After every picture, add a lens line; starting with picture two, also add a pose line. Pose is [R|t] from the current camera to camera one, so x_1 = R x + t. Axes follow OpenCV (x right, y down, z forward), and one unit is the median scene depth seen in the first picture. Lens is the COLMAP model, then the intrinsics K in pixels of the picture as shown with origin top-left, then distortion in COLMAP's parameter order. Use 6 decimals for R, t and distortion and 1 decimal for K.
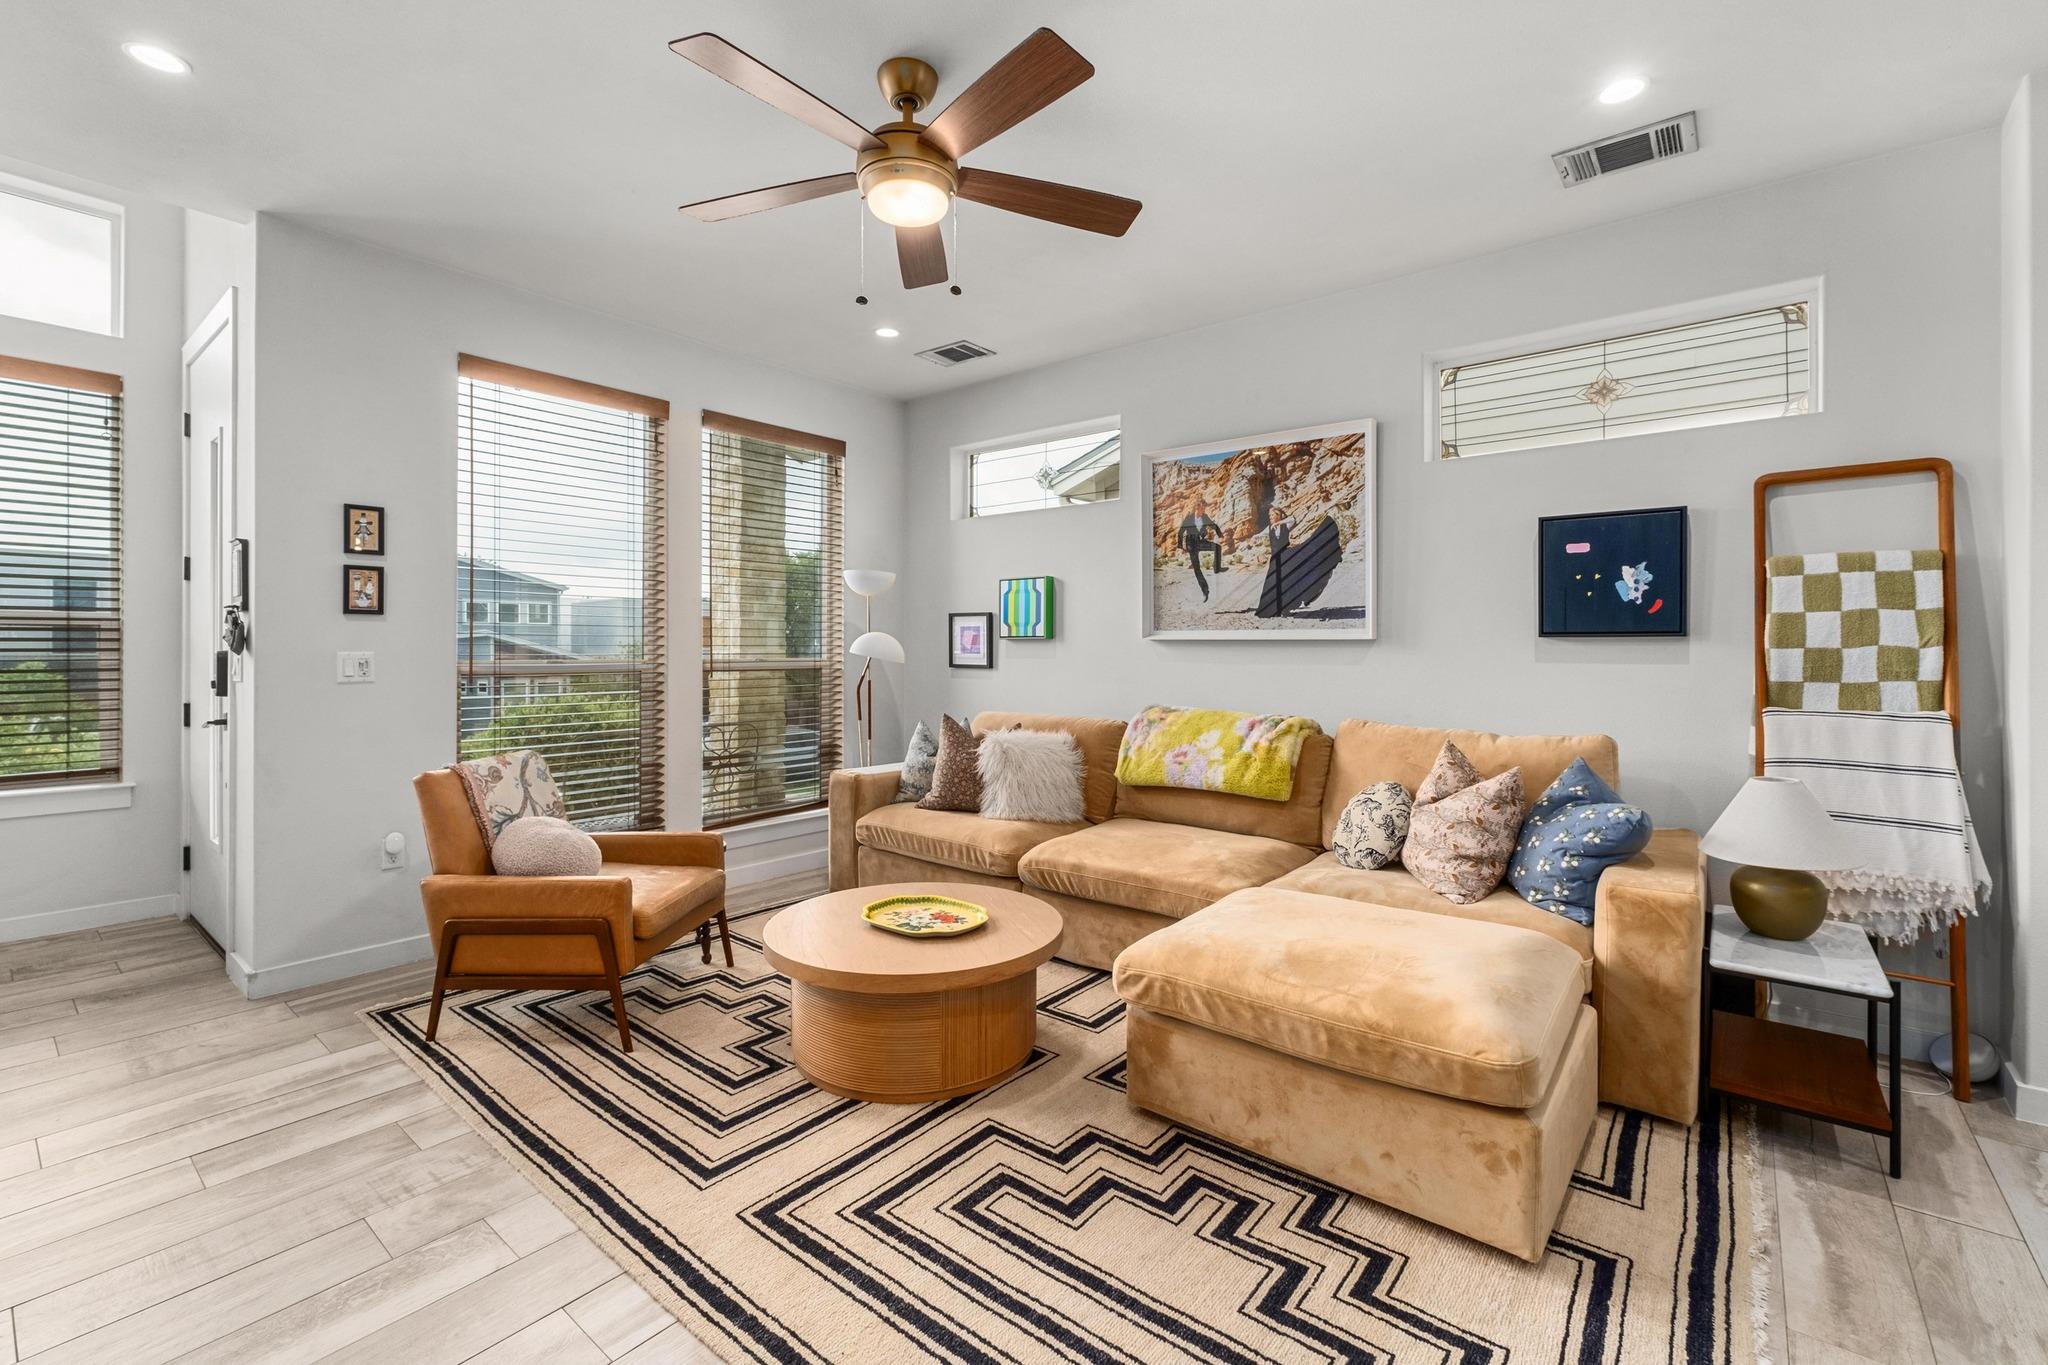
lens RADIAL K [[877.9, 0, 1034.0], [0, 877.9, 654.0], [0, 0, 1]] dist [-0.016205, 0.007330]
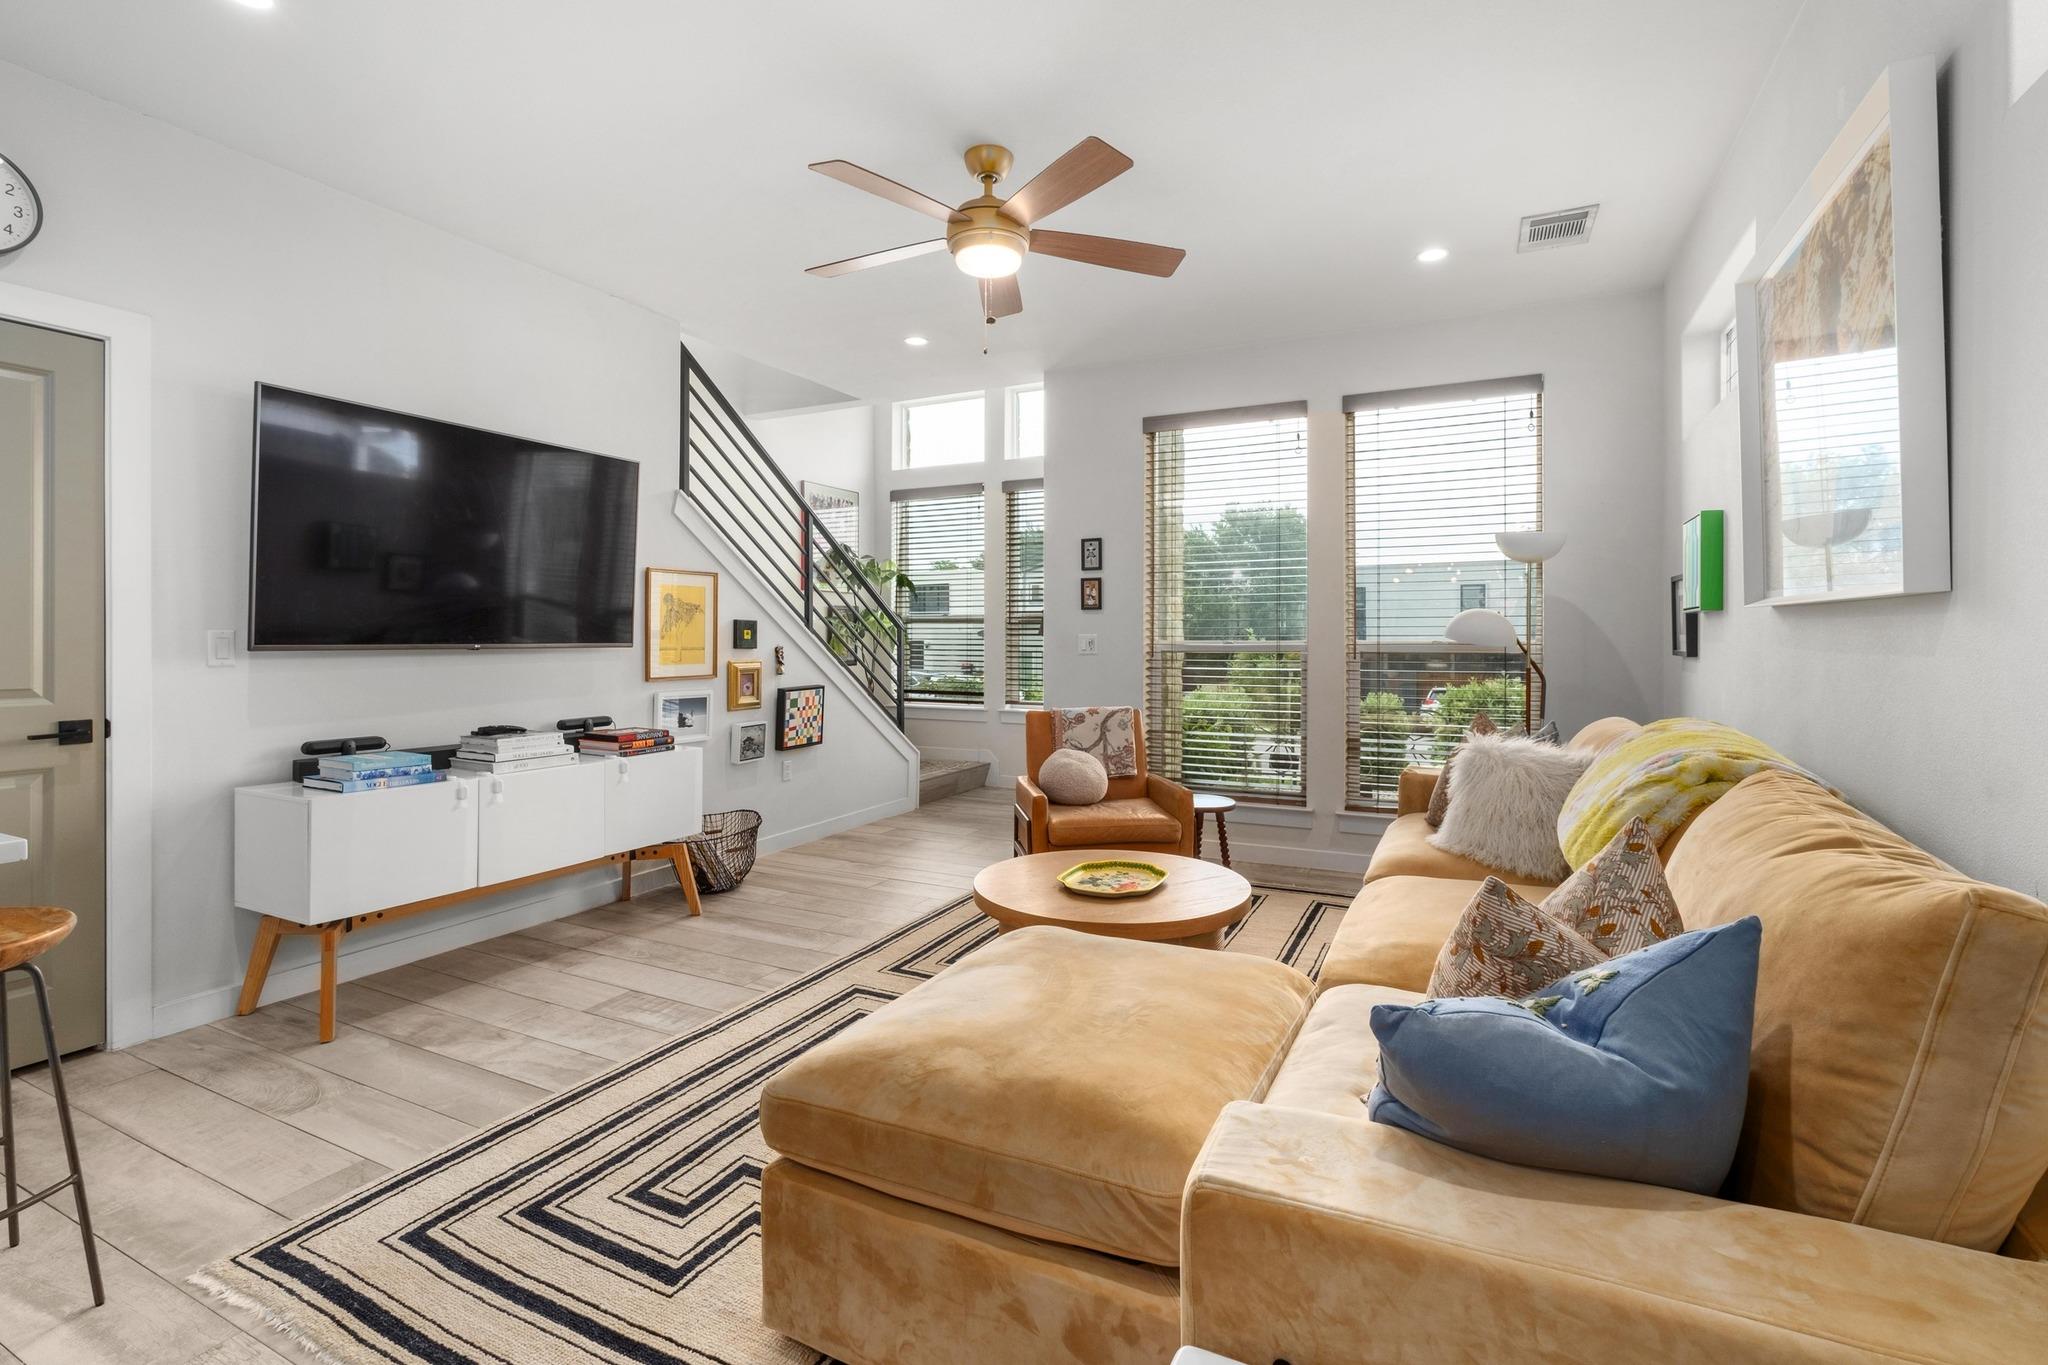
lens RADIAL K [[920.6, 0, 1034.9], [0, 920.6, 646.7], [0, 0, 1]] dist [-0.010998, 0.004317]
pose [[0.219957, 0.008058, -0.975476, 0.691492], [-0.003534, 0.999966, 0.007463, 0.006780], [0.975503, 0.001806, 0.219978, 0.483512]]
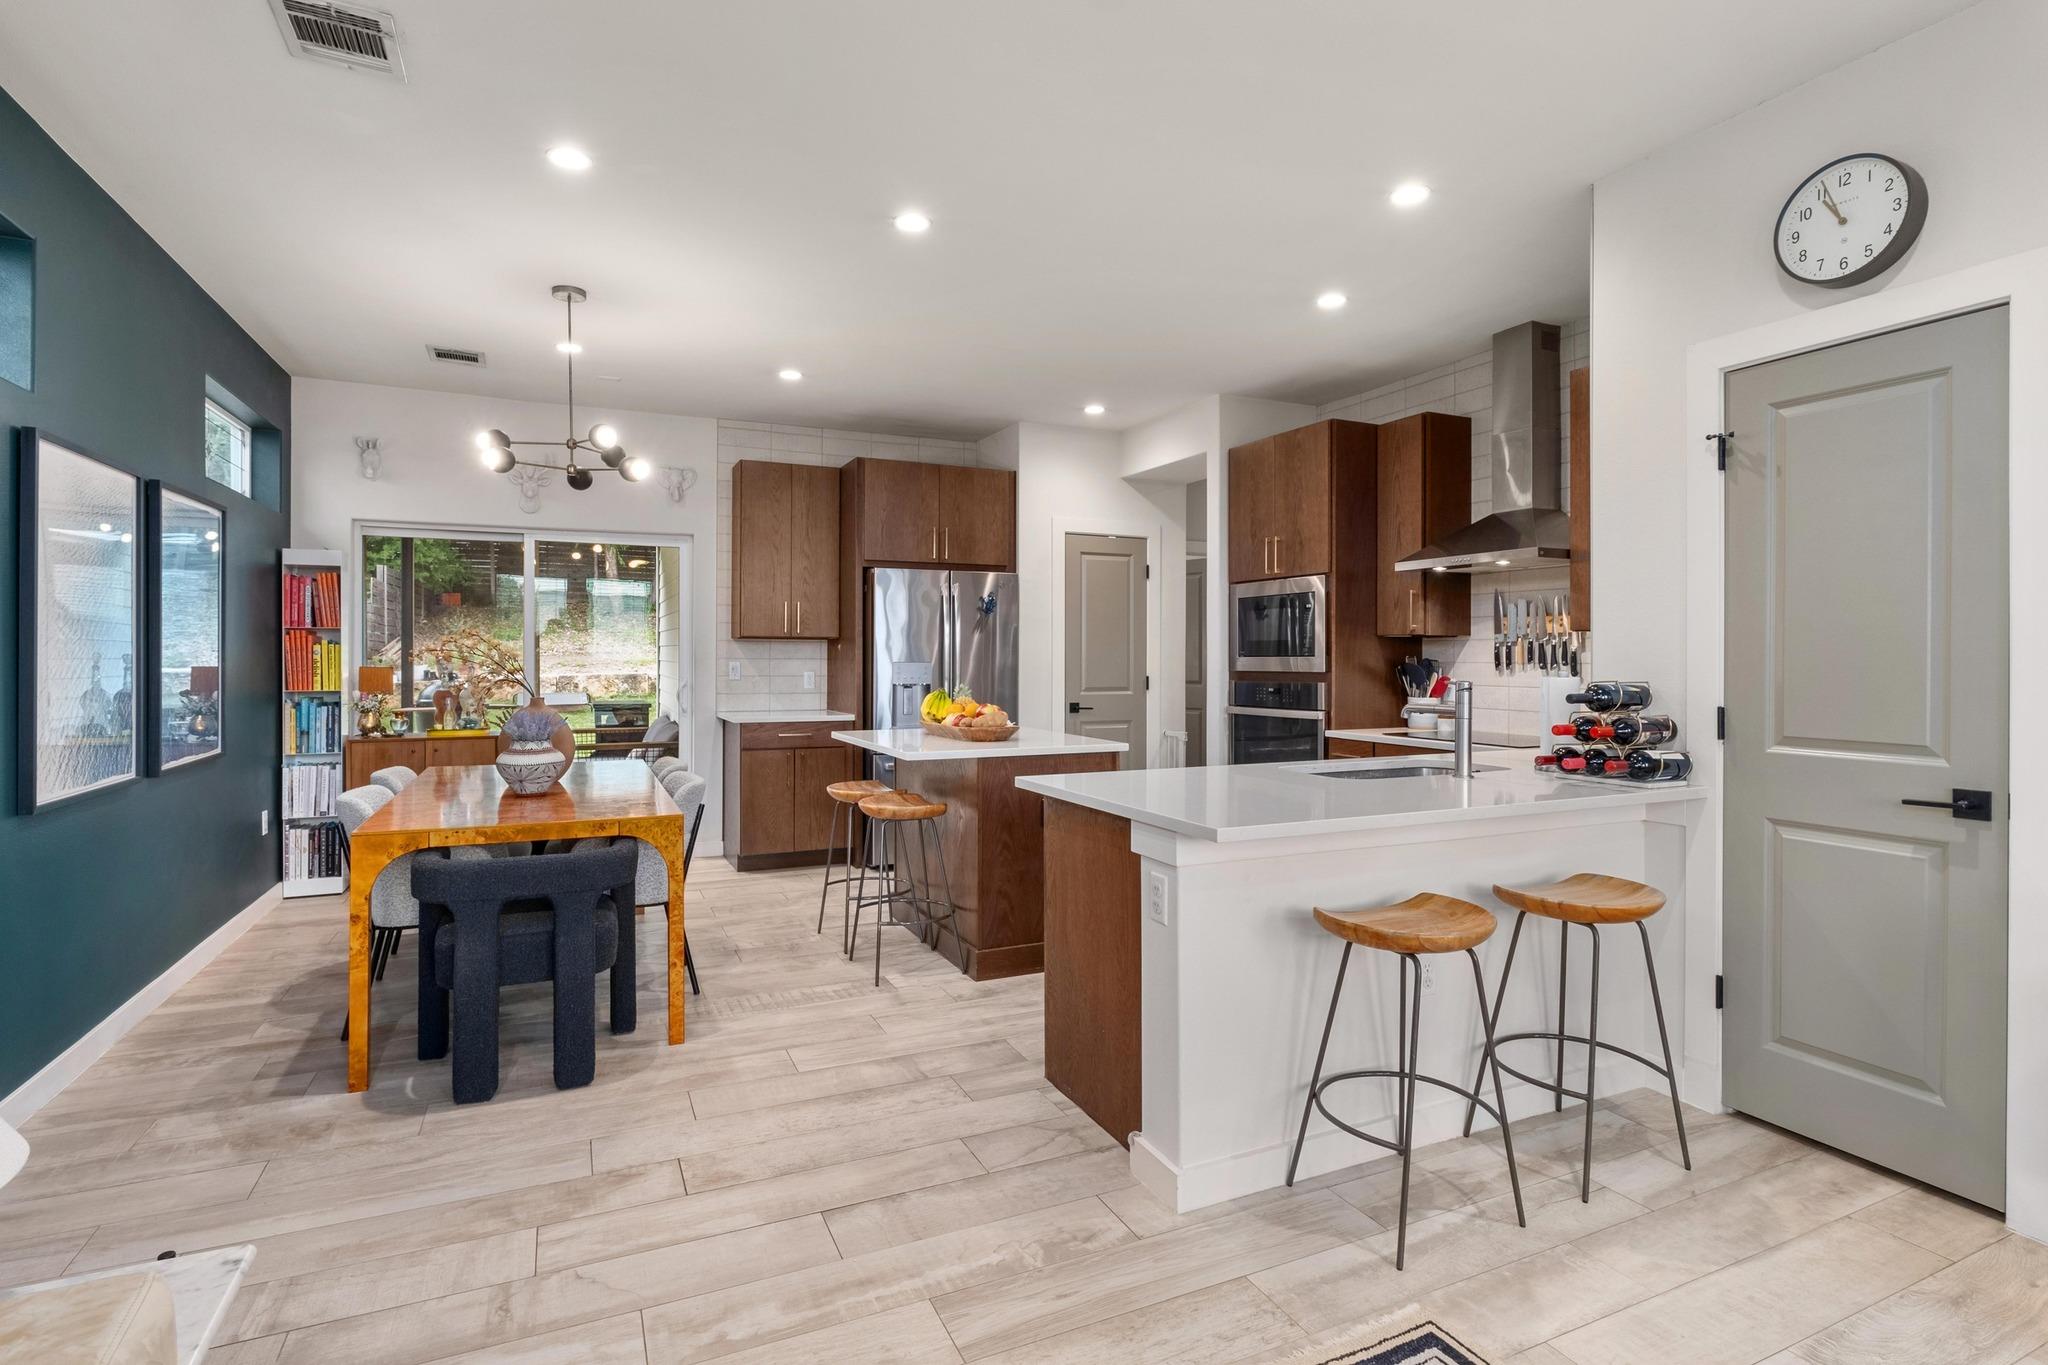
lens RADIAL K [[1021.2, 0, 1032.1], [0, 1021.2, 663.8], [0, 0, 1]] dist [-0.006824, 0.000679]
pose [[-0.897654, -0.005688, 0.440665, 0.102048], [-0.001808, 0.999956, 0.009224, -0.010987], [-0.440698, 0.007483, -0.897624, 0.733086]]
